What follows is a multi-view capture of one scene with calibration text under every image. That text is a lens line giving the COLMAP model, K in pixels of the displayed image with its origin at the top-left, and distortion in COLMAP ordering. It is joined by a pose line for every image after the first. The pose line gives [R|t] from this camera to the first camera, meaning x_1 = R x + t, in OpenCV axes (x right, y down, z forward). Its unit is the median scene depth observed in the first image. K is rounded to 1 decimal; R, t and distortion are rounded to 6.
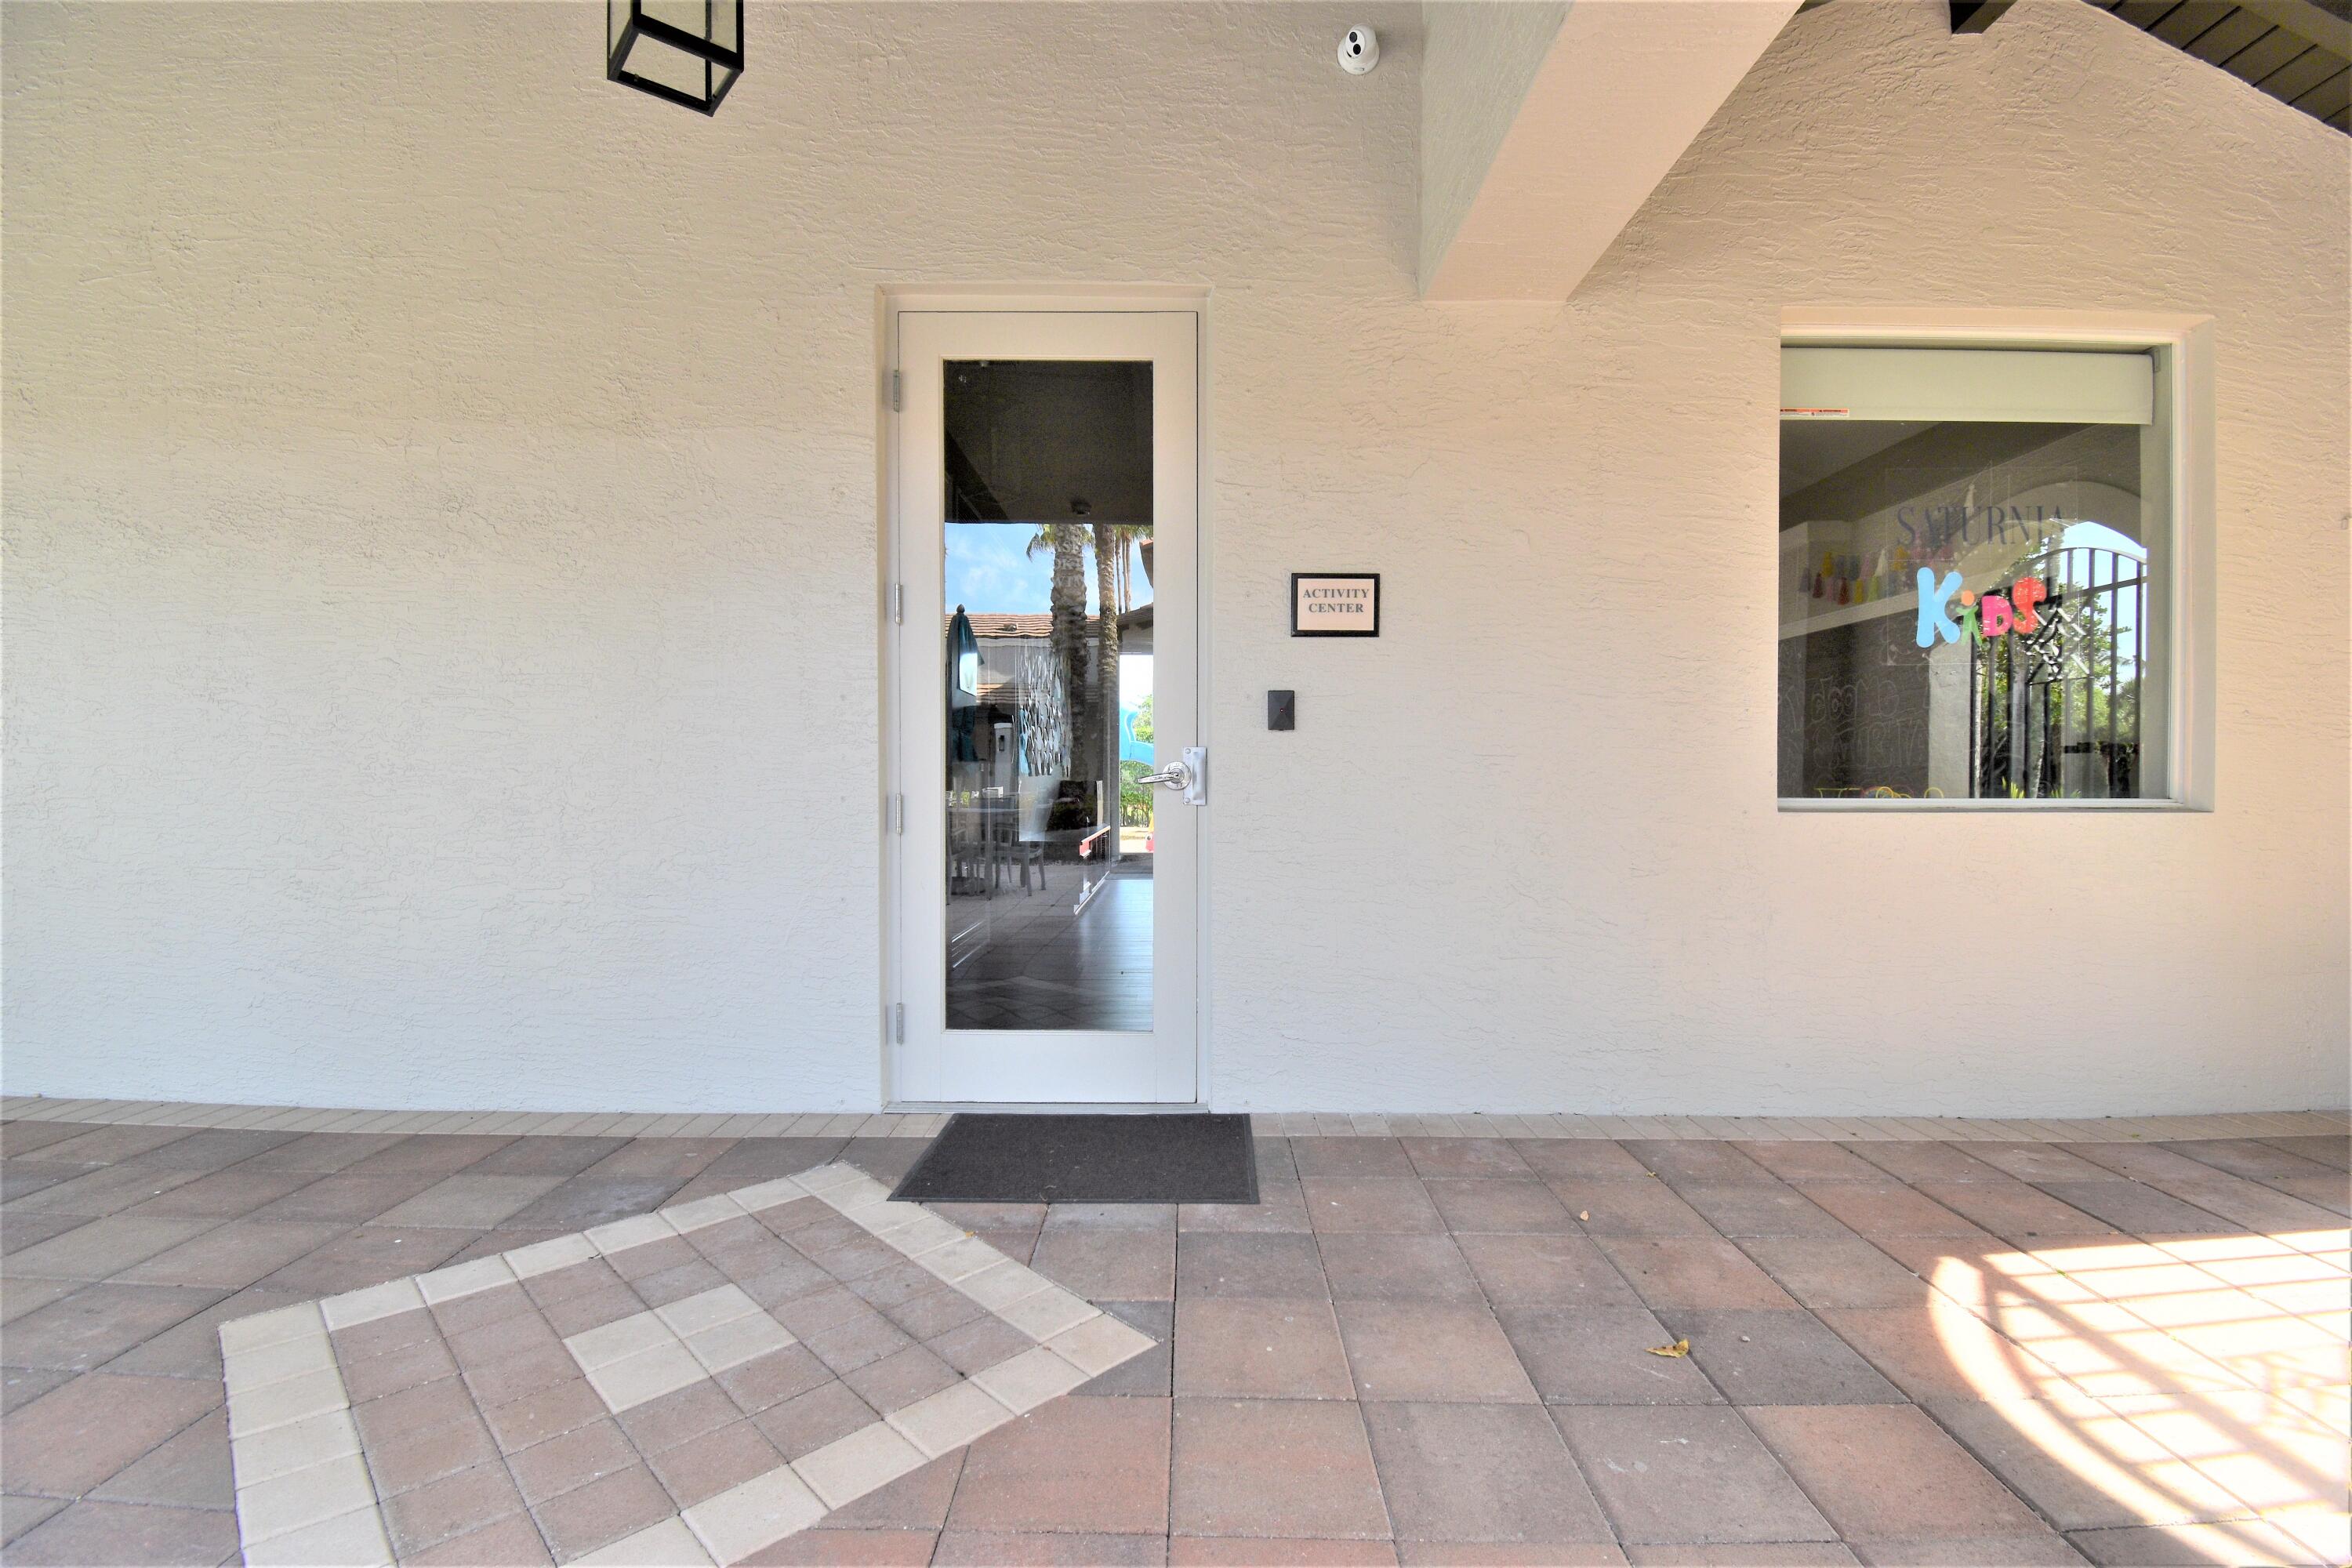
lens RADIAL K [[1063.2, 0, 1182.4], [0, 1063.2, 787.0], [0, 0, 1]] dist [-0.028101, -0.003403]
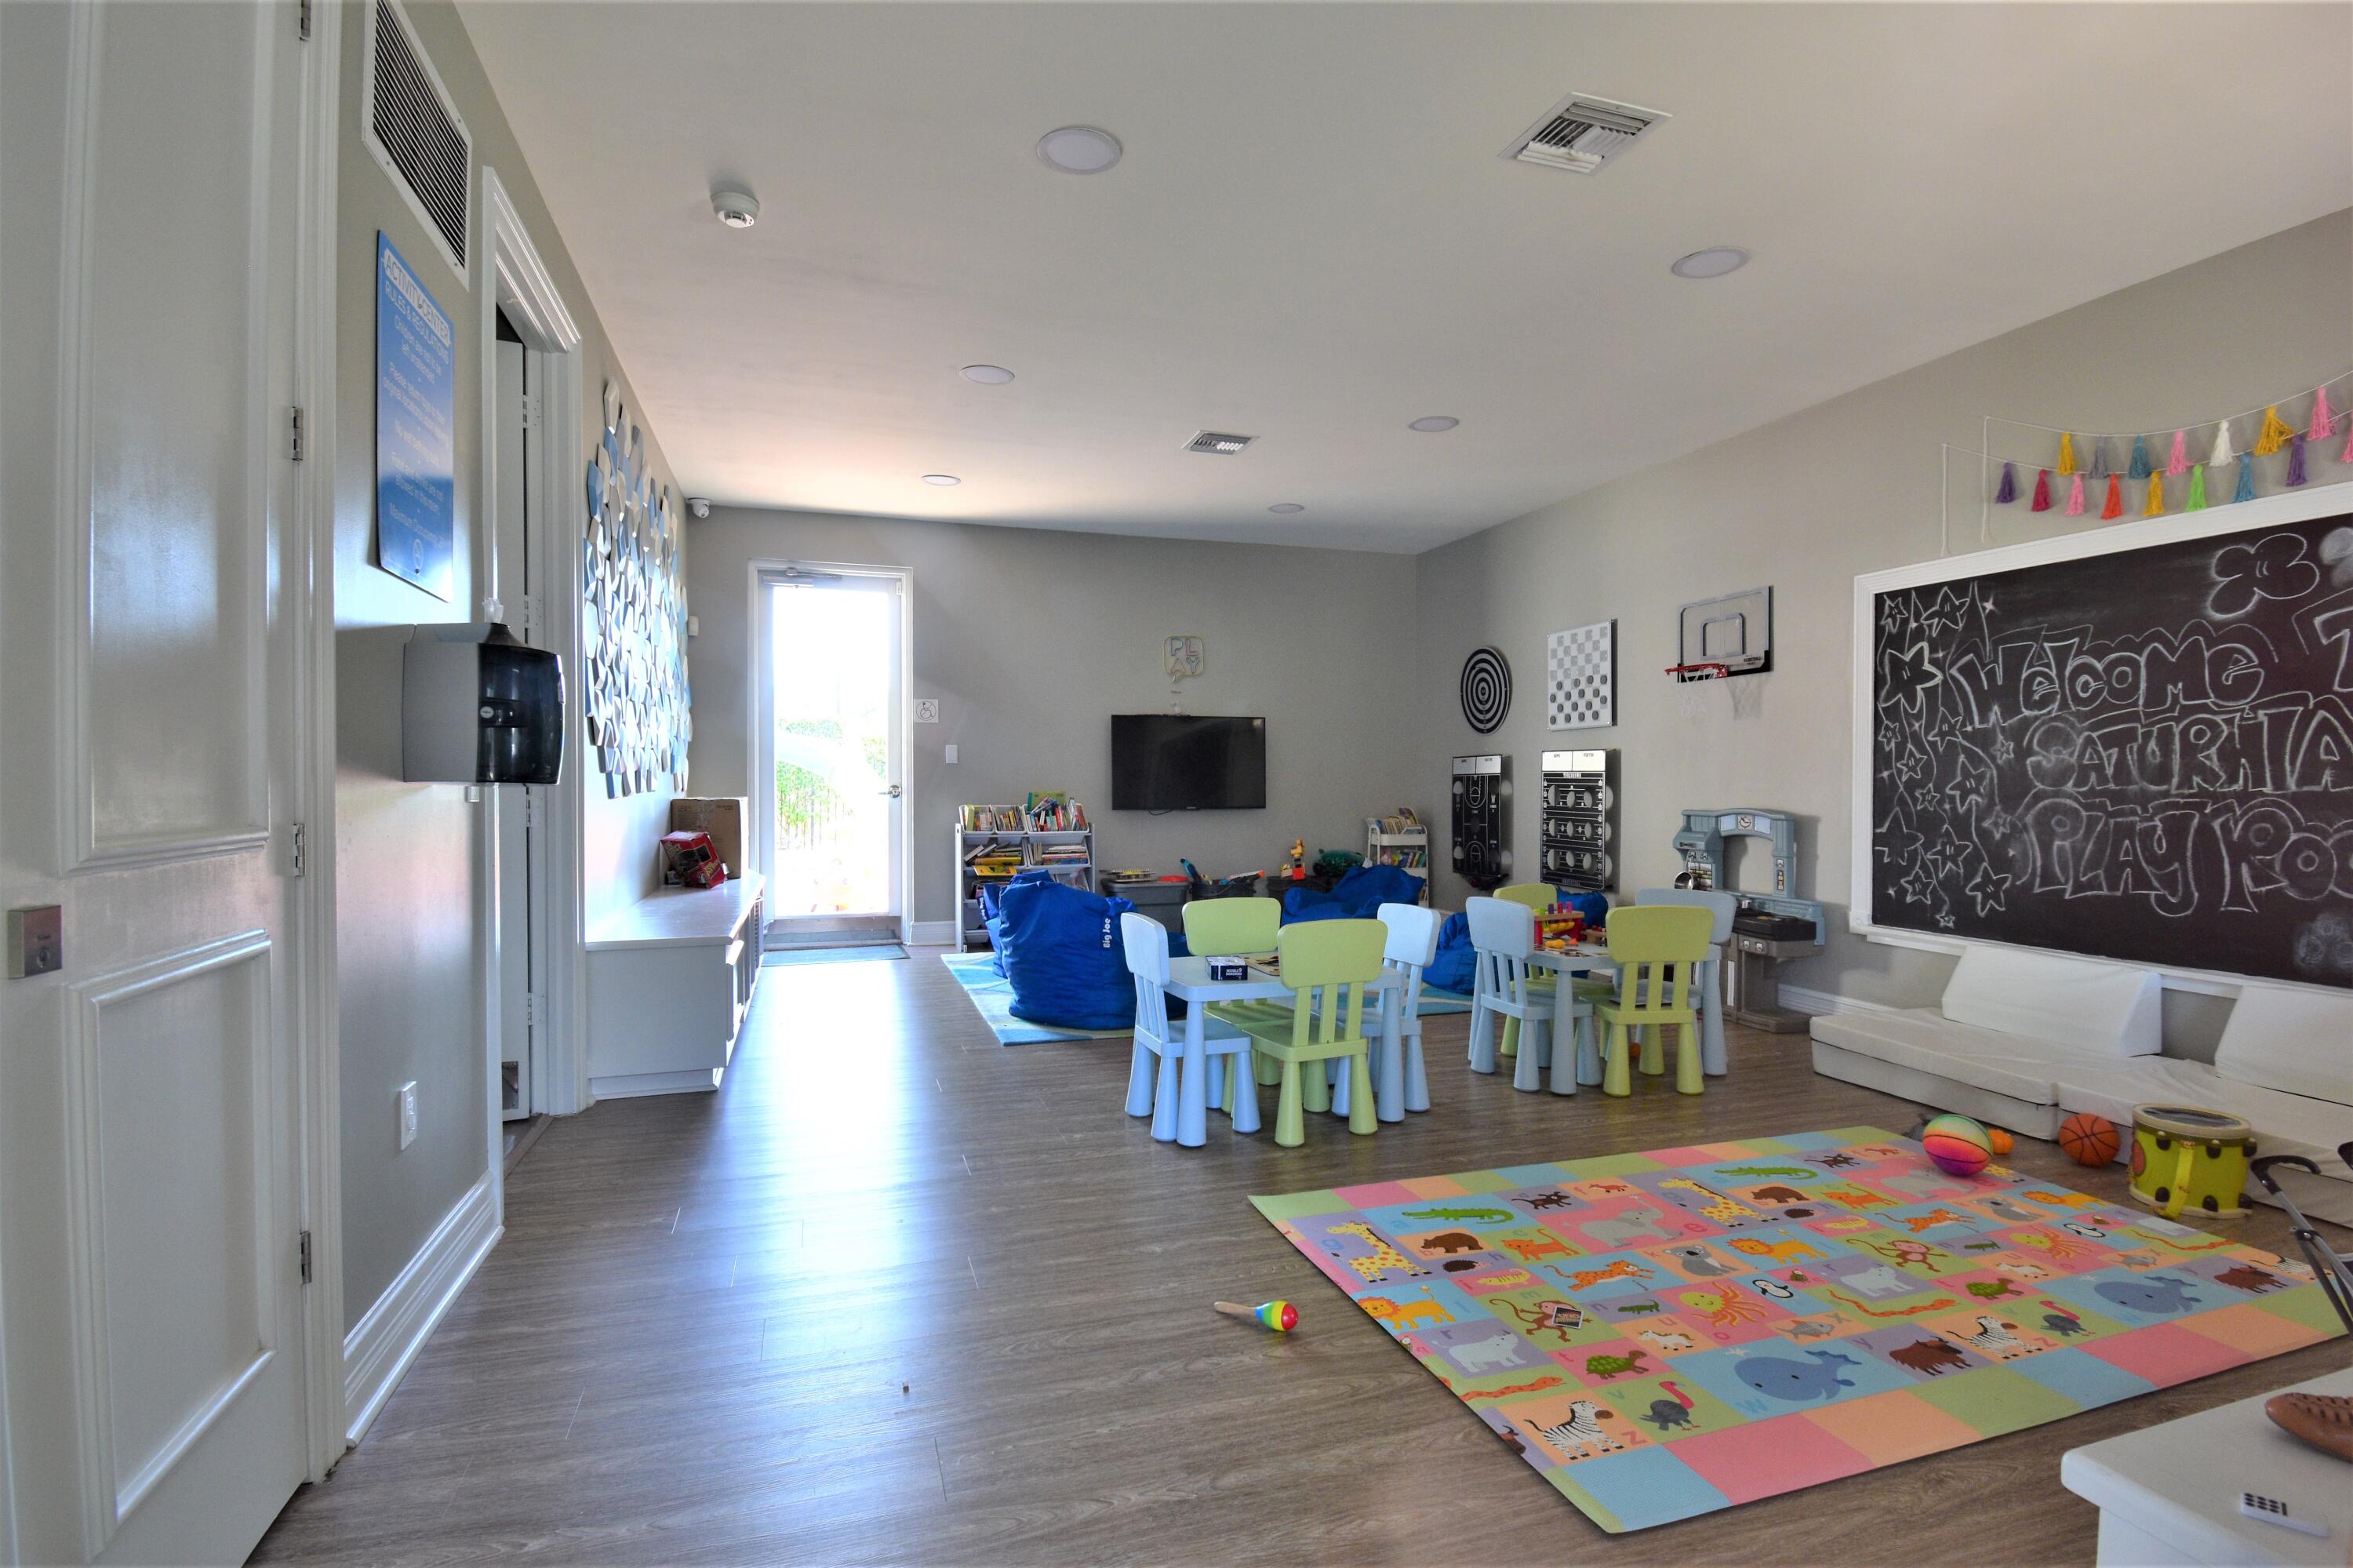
lens RADIAL K [[1097.8, 0, 1173.0], [0, 1097.8, 785.6], [0, 0, 1]] dist [0.000687, -0.000061]
pose [[0.947594, -0.003192, 0.319461, -0.049542], [0.001885, 0.999989, 0.004400, -0.016578], [-0.319471, -0.003567, 0.947589, 0.366825]]
